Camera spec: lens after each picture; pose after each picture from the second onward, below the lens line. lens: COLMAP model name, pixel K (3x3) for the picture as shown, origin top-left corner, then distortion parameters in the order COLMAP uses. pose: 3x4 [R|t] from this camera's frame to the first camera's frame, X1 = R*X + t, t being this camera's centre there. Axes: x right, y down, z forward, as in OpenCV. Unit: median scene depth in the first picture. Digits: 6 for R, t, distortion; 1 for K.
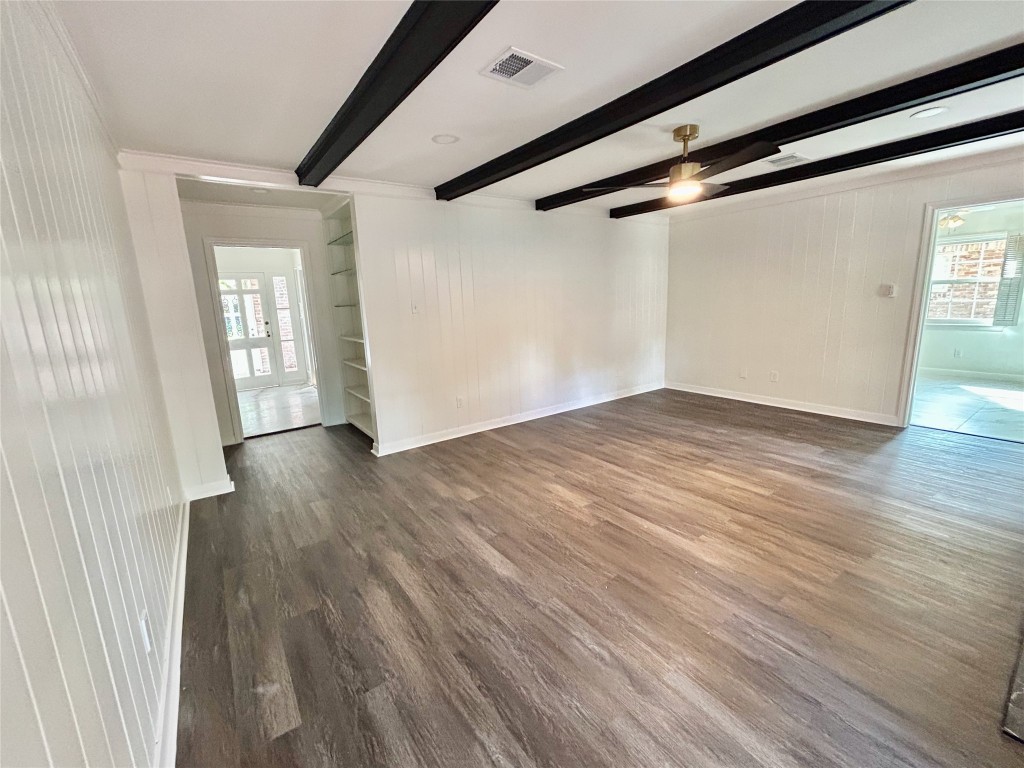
lens RADIAL K [[434.8, 0, 512.0], [0, 434.8, 384.0], [0, 0, 1]] dist [-0.002149, -0.000052]
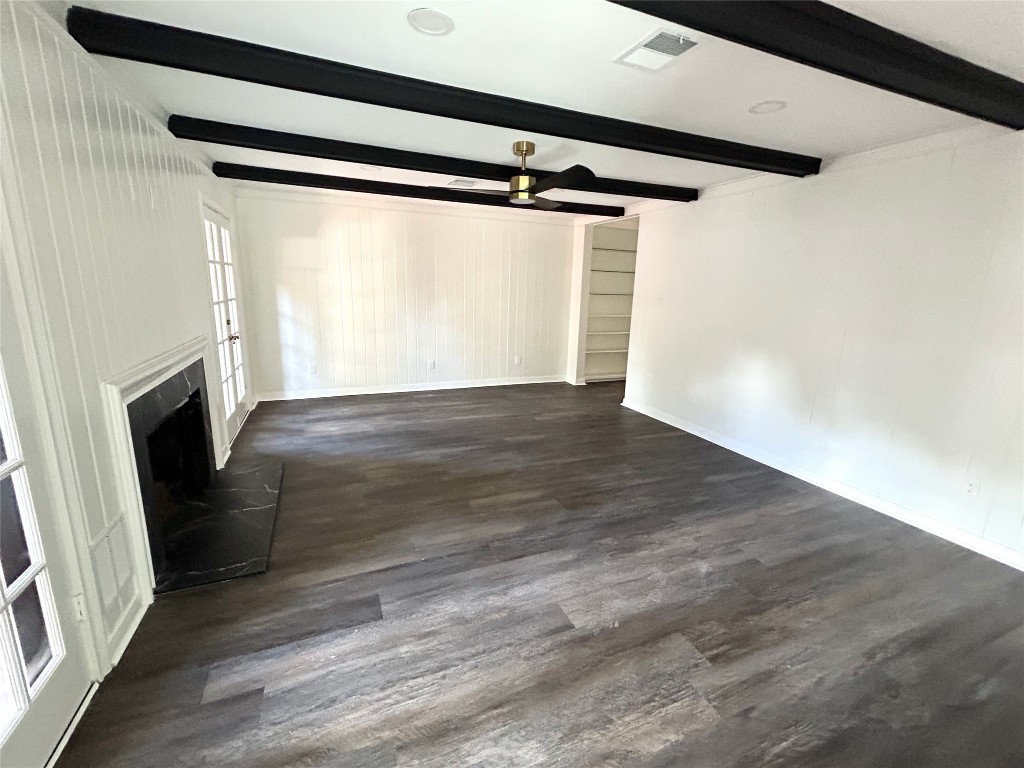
lens RADIAL K [[434.8, 0, 512.0], [0, 434.8, 384.0], [0, 0, 1]] dist [-0.002149, -0.000052]
pose [[-0.230566, 0.239186, -0.943202, 1.135177], [-0.202634, 0.936265, 0.286961, -0.238108], [0.951724, 0.257288, -0.167404, 0.935700]]
